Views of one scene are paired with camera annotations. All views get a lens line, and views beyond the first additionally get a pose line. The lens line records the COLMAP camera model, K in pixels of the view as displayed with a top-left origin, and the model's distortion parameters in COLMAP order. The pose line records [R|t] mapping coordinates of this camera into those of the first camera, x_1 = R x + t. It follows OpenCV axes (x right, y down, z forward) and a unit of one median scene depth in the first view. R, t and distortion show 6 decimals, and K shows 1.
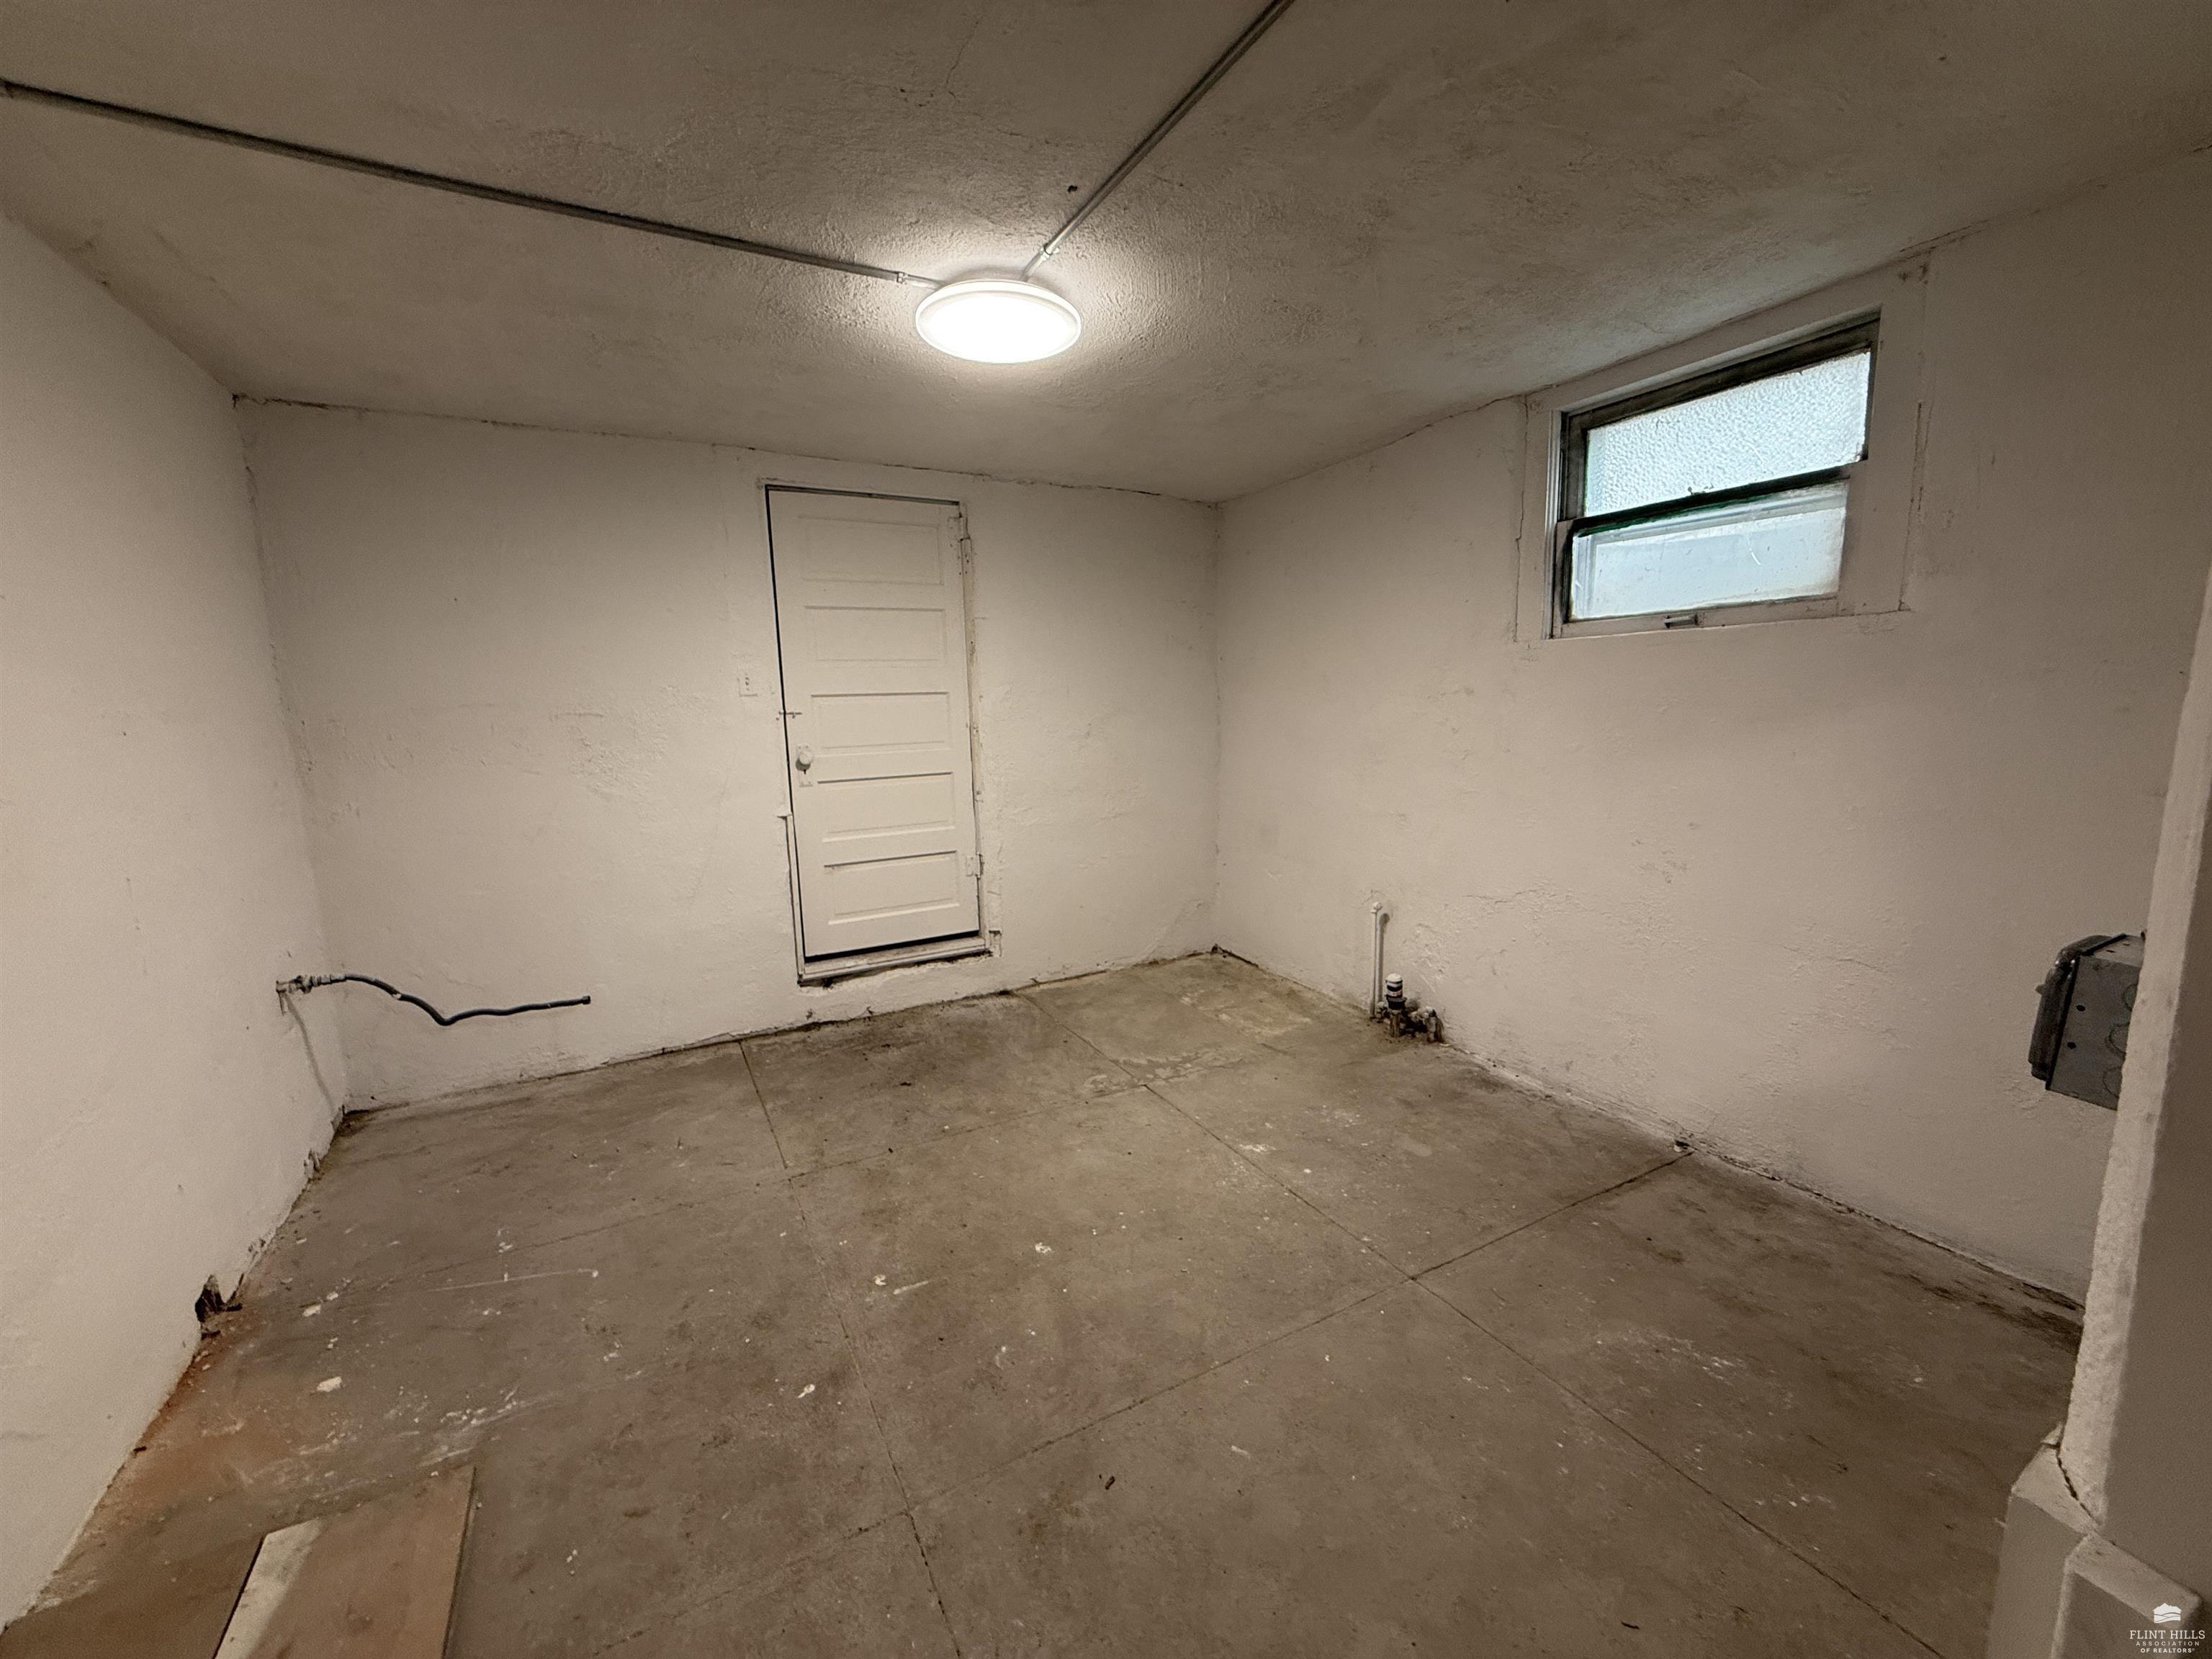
lens RADIAL K [[885.3, 0, 1100.8], [0, 885.3, 834.4], [0, 0, 1]] dist [-0.000247, 0.000110]
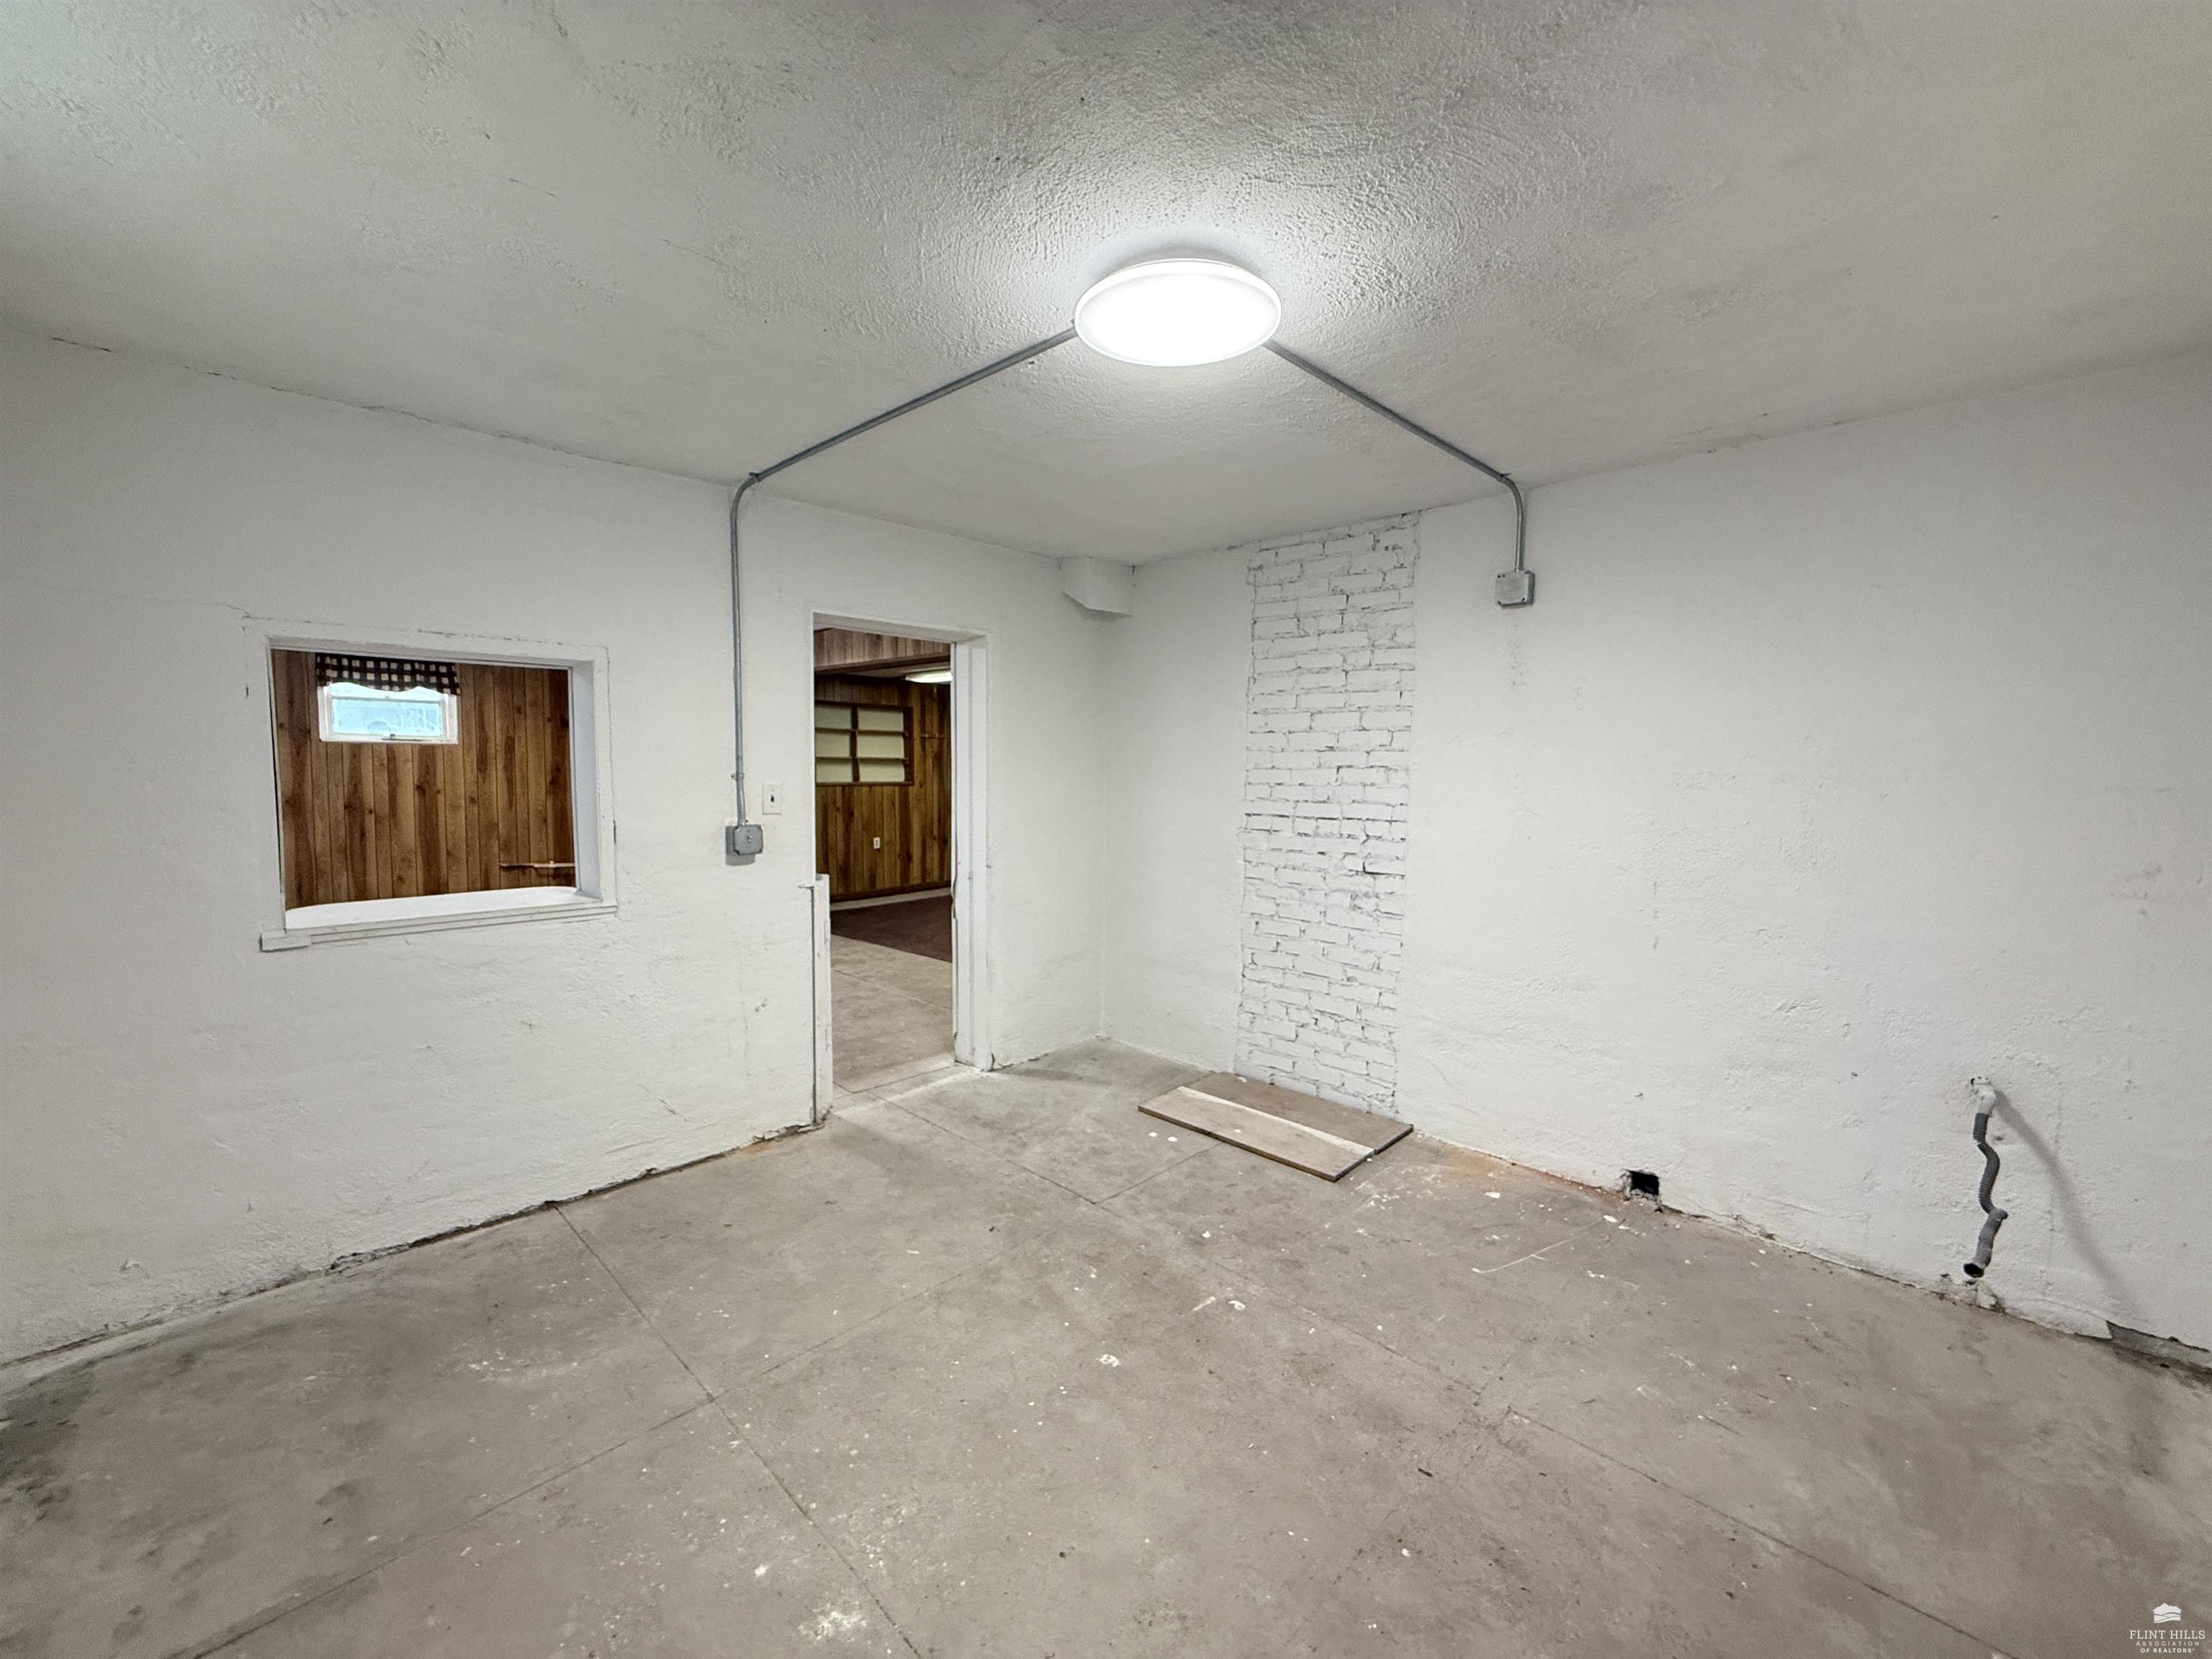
lens RADIAL K [[885.3, 0, 1115.0], [0, 885.3, 830.8], [0, 0, 1]] dist [-0.000247, 0.000110]
pose [[-0.951982, 0.040189, -0.303505, 0.205245], [-0.032281, 0.972644, 0.230049, -0.315682], [0.304448, 0.228800, -0.924642, 1.862331]]
